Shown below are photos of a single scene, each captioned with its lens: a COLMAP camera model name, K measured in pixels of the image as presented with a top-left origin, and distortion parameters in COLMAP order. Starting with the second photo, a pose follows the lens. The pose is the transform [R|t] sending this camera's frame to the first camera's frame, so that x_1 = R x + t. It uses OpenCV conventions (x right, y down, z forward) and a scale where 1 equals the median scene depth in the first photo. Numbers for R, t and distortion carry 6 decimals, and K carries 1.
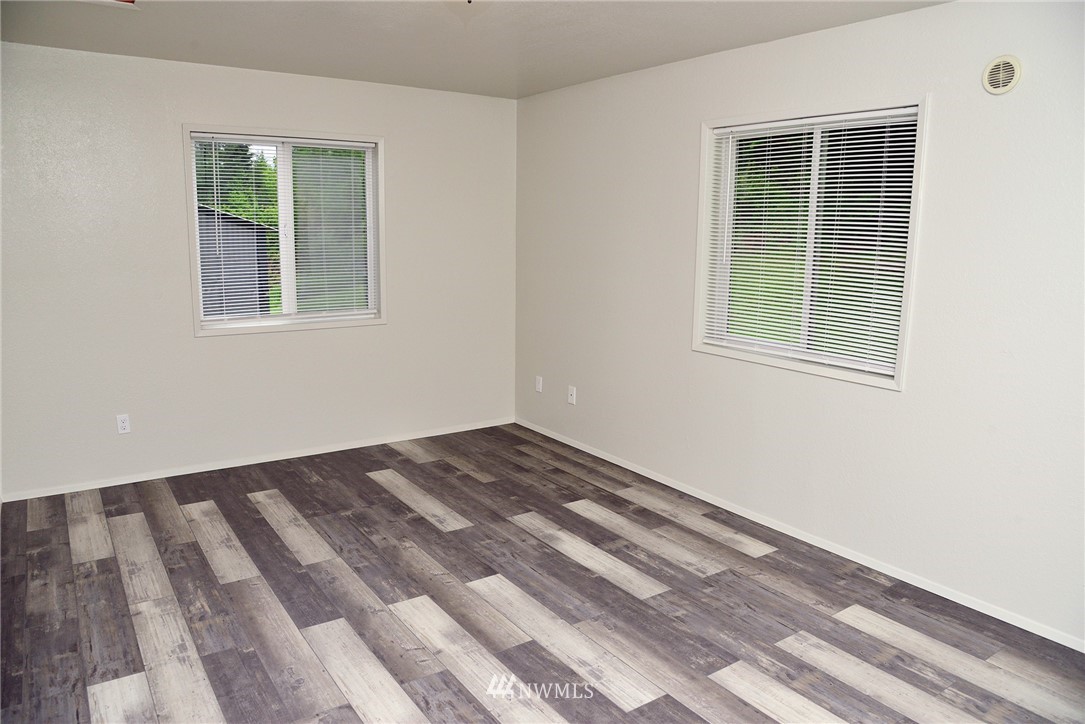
lens RADIAL K [[750.3, 0, 538.7], [0, 750.3, 364.1], [0, 0, 1]] dist [-0.124350, 0.072560]
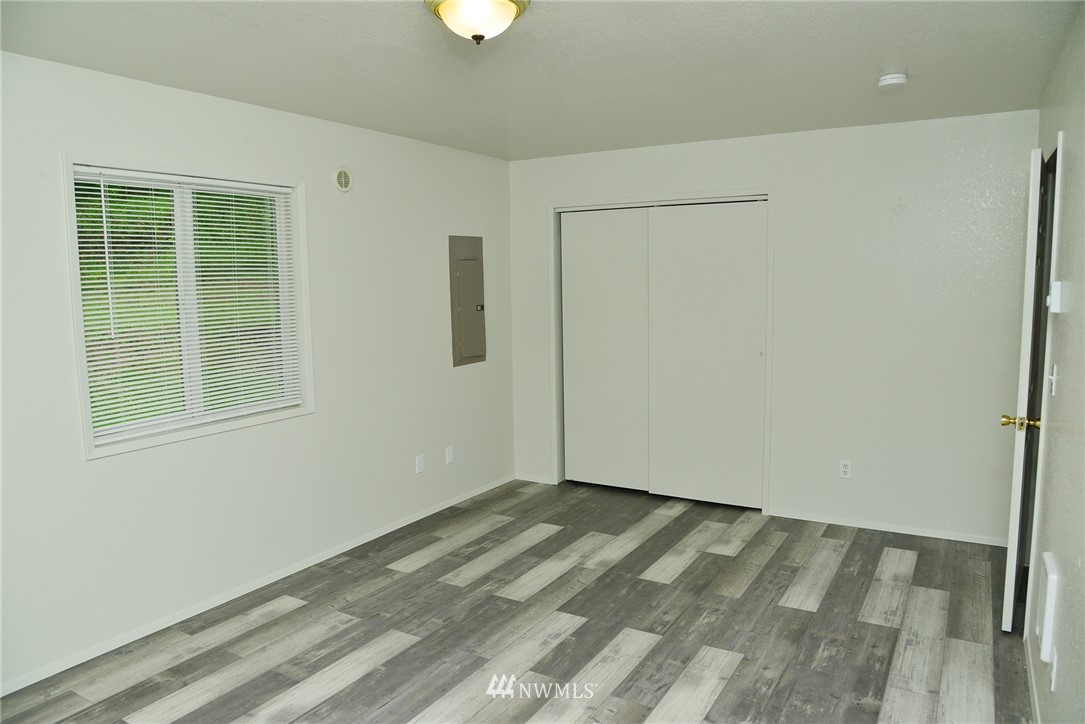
lens RADIAL K [[750.3, 0, 538.7], [0, 750.3, 364.1], [0, 0, 1]] dist [-0.124350, 0.072560]
pose [[-0.414571, -0.110890, 0.903235, -0.826023], [0.177962, 0.963505, 0.199971, -0.234826], [-0.892446, 0.243644, -0.379707, 1.147721]]
